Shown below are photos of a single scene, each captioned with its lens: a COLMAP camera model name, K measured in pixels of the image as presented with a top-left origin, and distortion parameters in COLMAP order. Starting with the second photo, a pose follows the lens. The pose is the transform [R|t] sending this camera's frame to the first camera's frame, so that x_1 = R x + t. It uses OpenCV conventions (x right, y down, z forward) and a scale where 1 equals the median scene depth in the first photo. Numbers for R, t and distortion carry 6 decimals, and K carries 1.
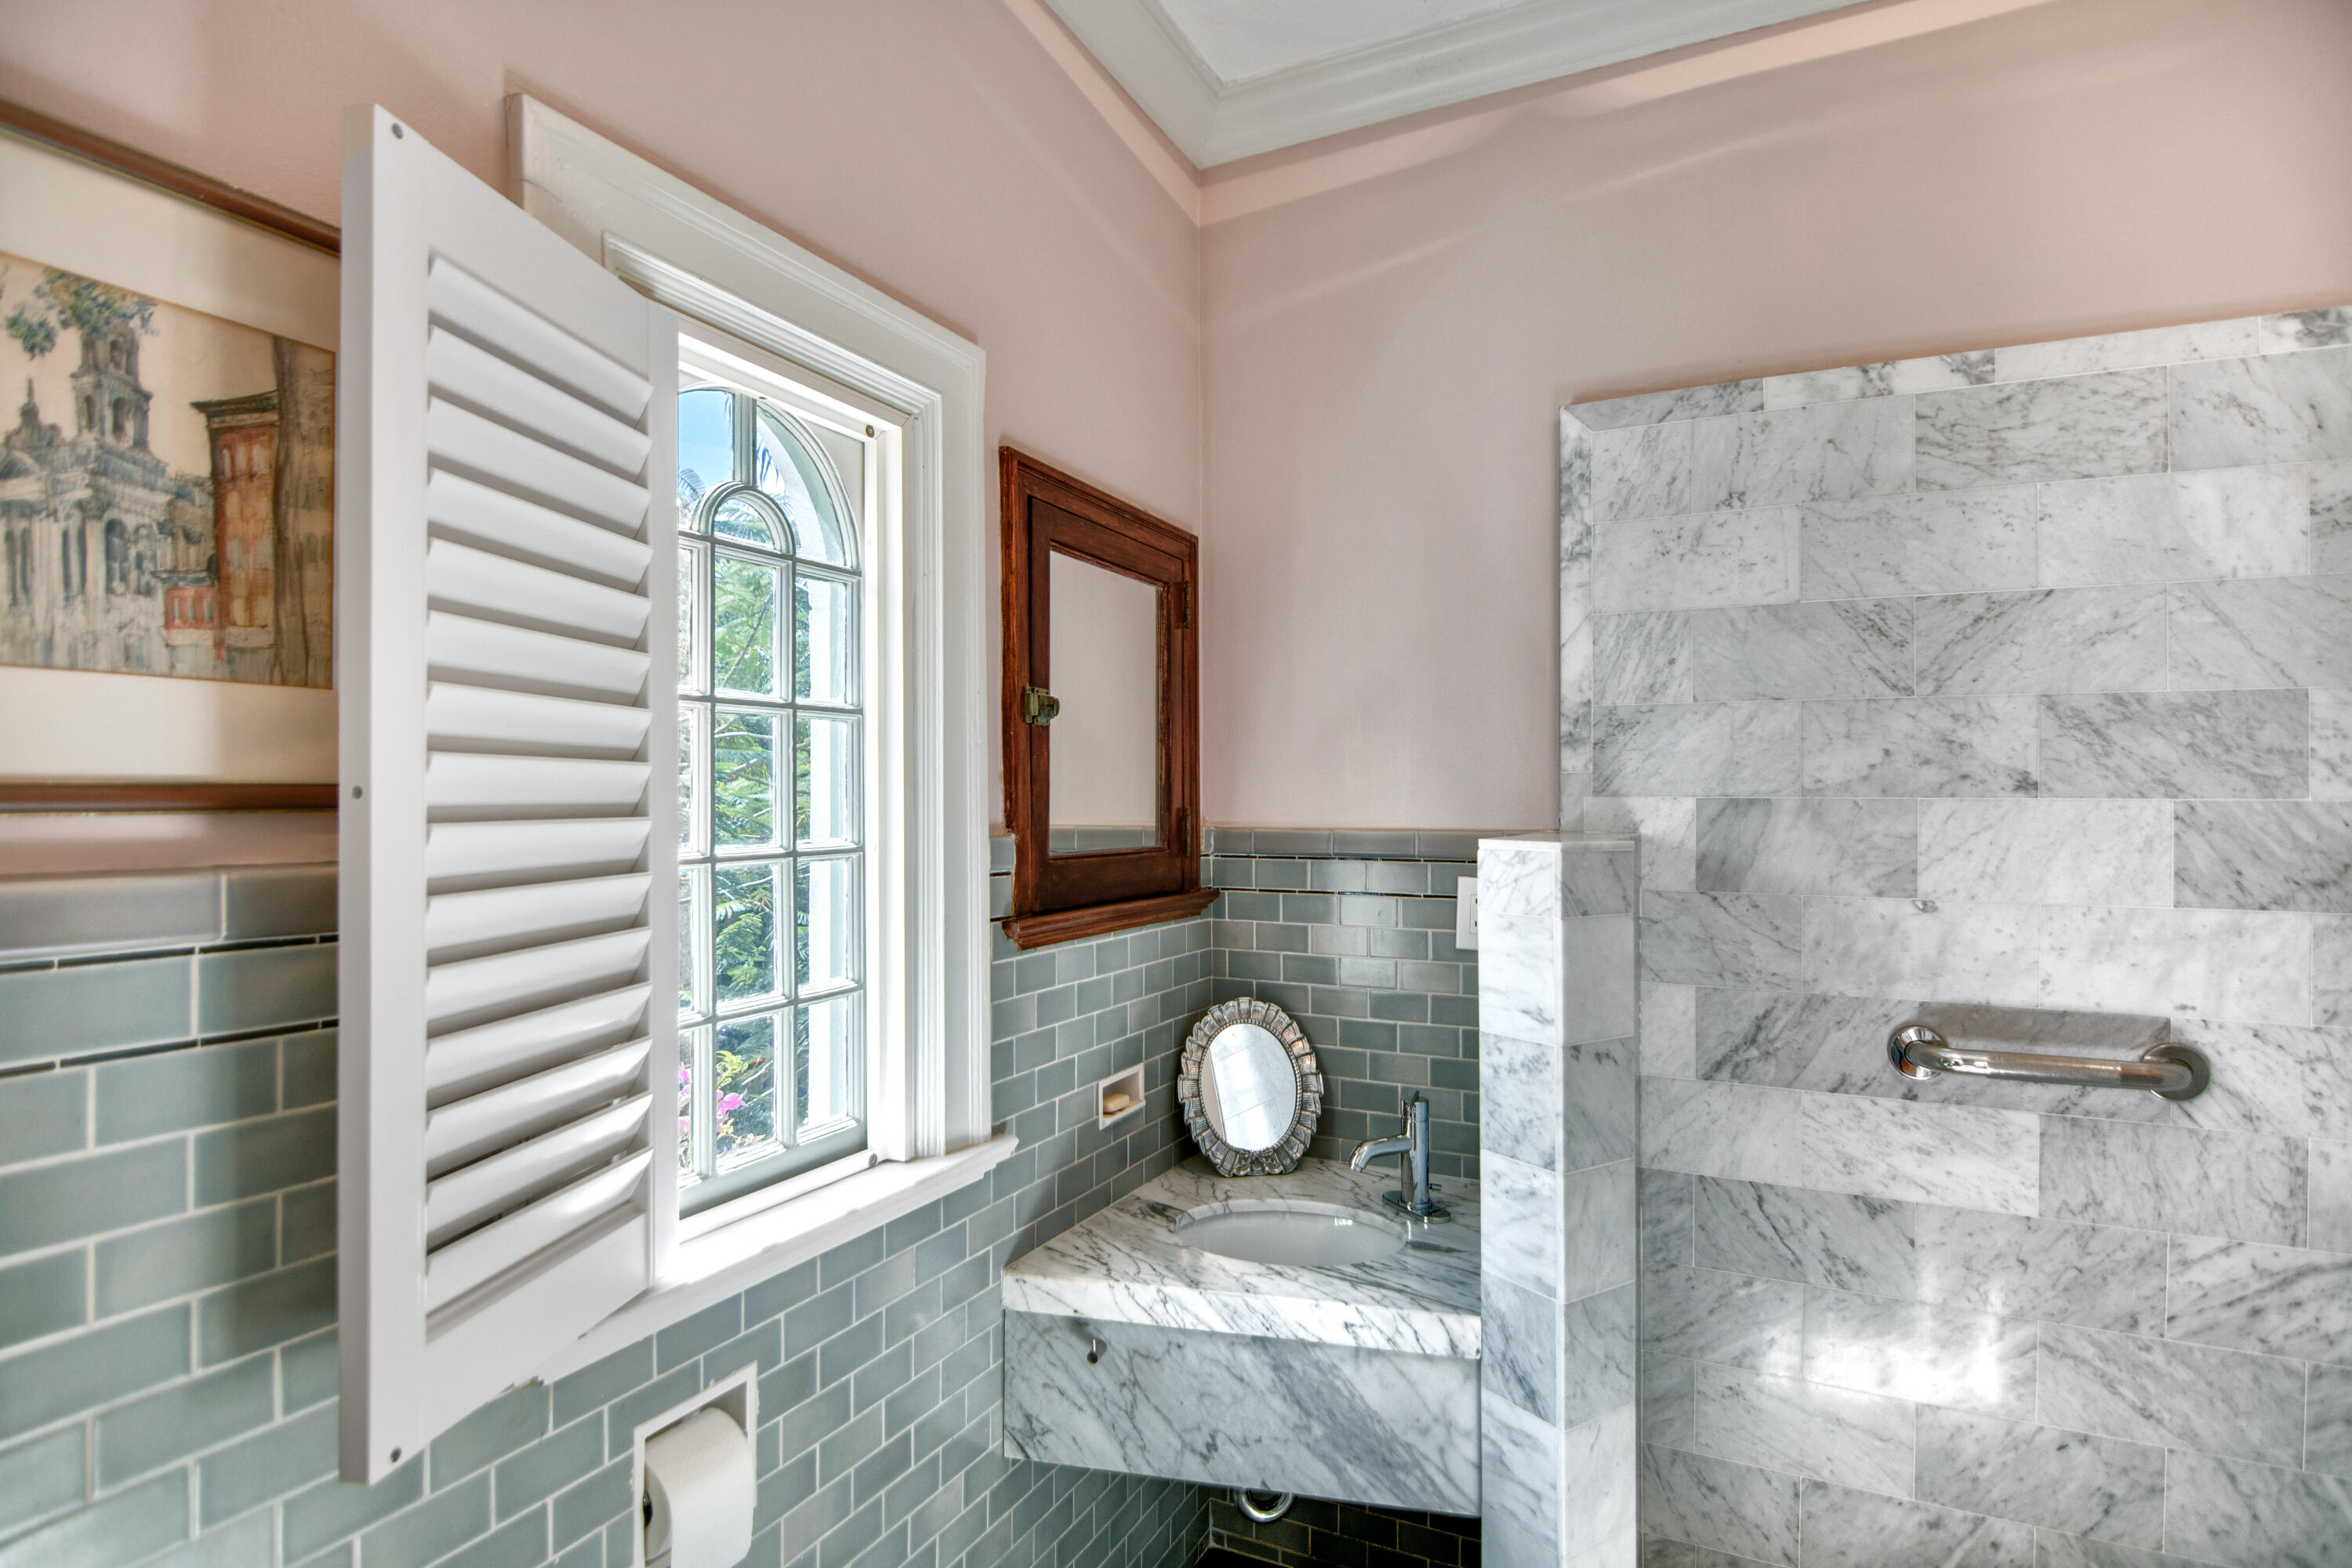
lens RADIAL K [[1190.7, 0, 1176.3], [0, 1190.7, 789.8], [0, 0, 1]] dist [-0.003406, -0.012209]
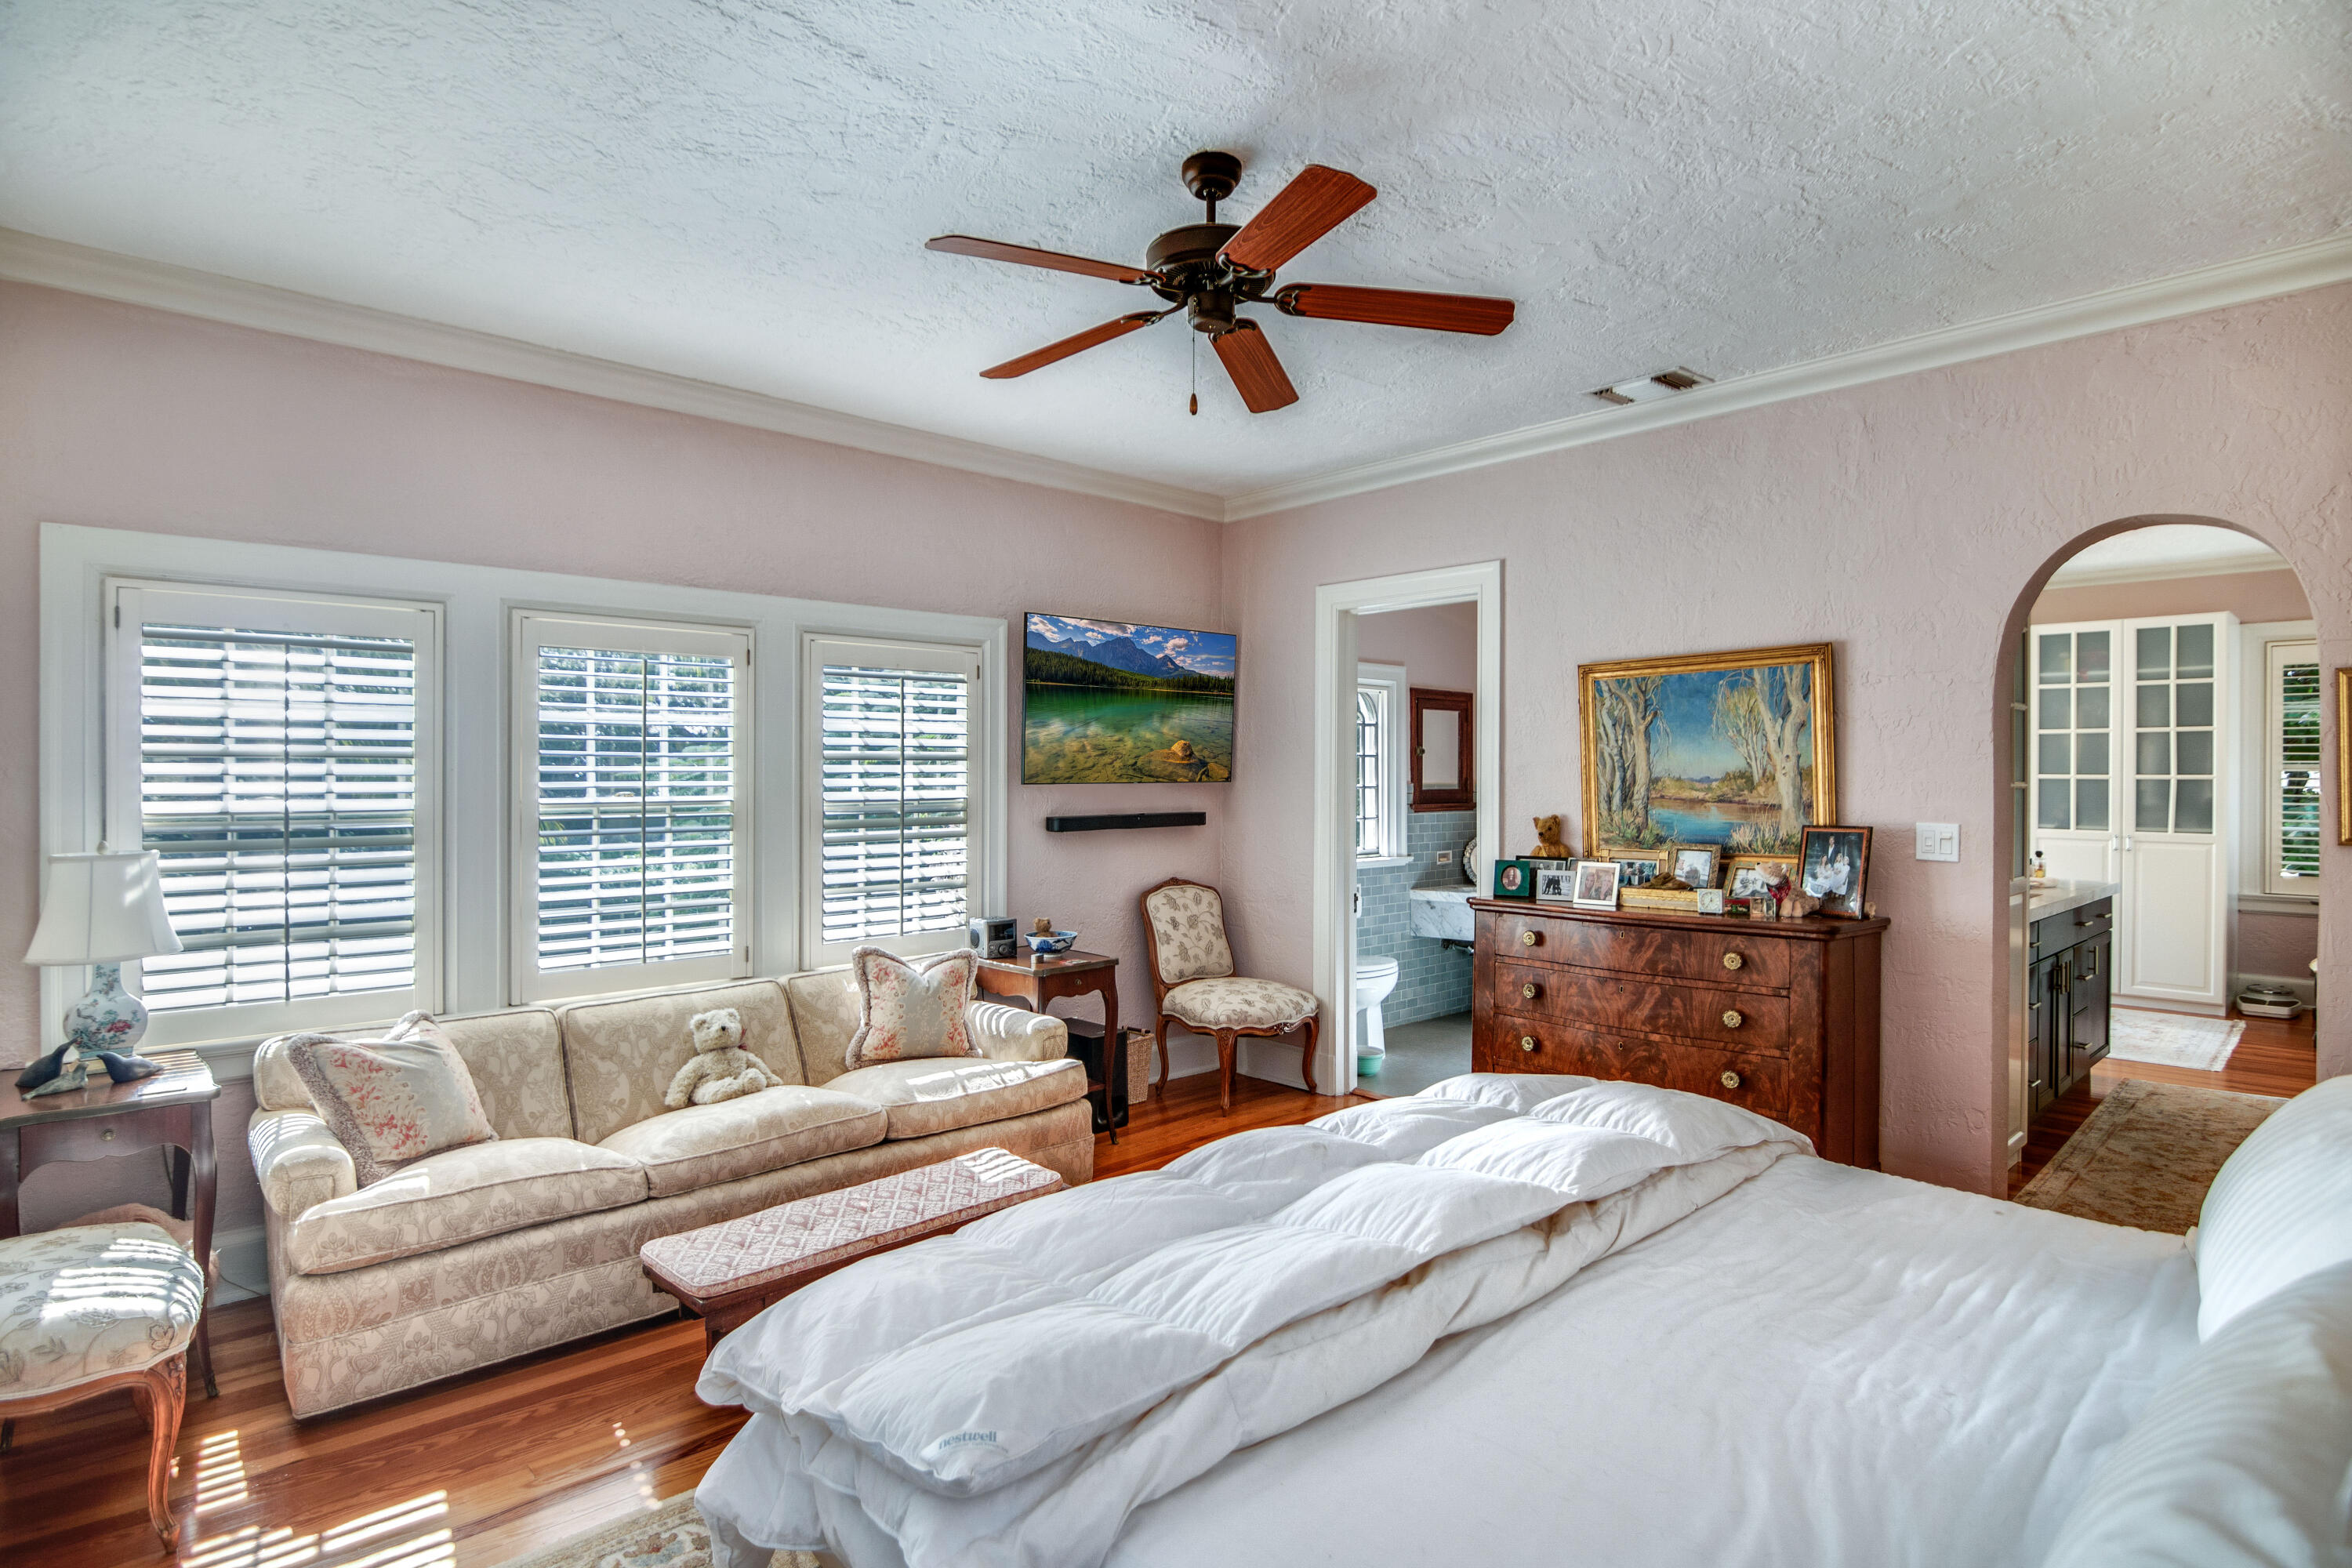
lens RADIAL K [[1192.7, 0, 1178.6], [0, 1192.7, 766.1], [0, 0, 1]] dist [-0.001592, -0.020003]
pose [[0.935451, -0.000813, -0.353456, 0.544799], [0.000135, 0.999998, -0.001942, -0.017571], [0.353457, 0.001769, 0.935449, -3.041099]]
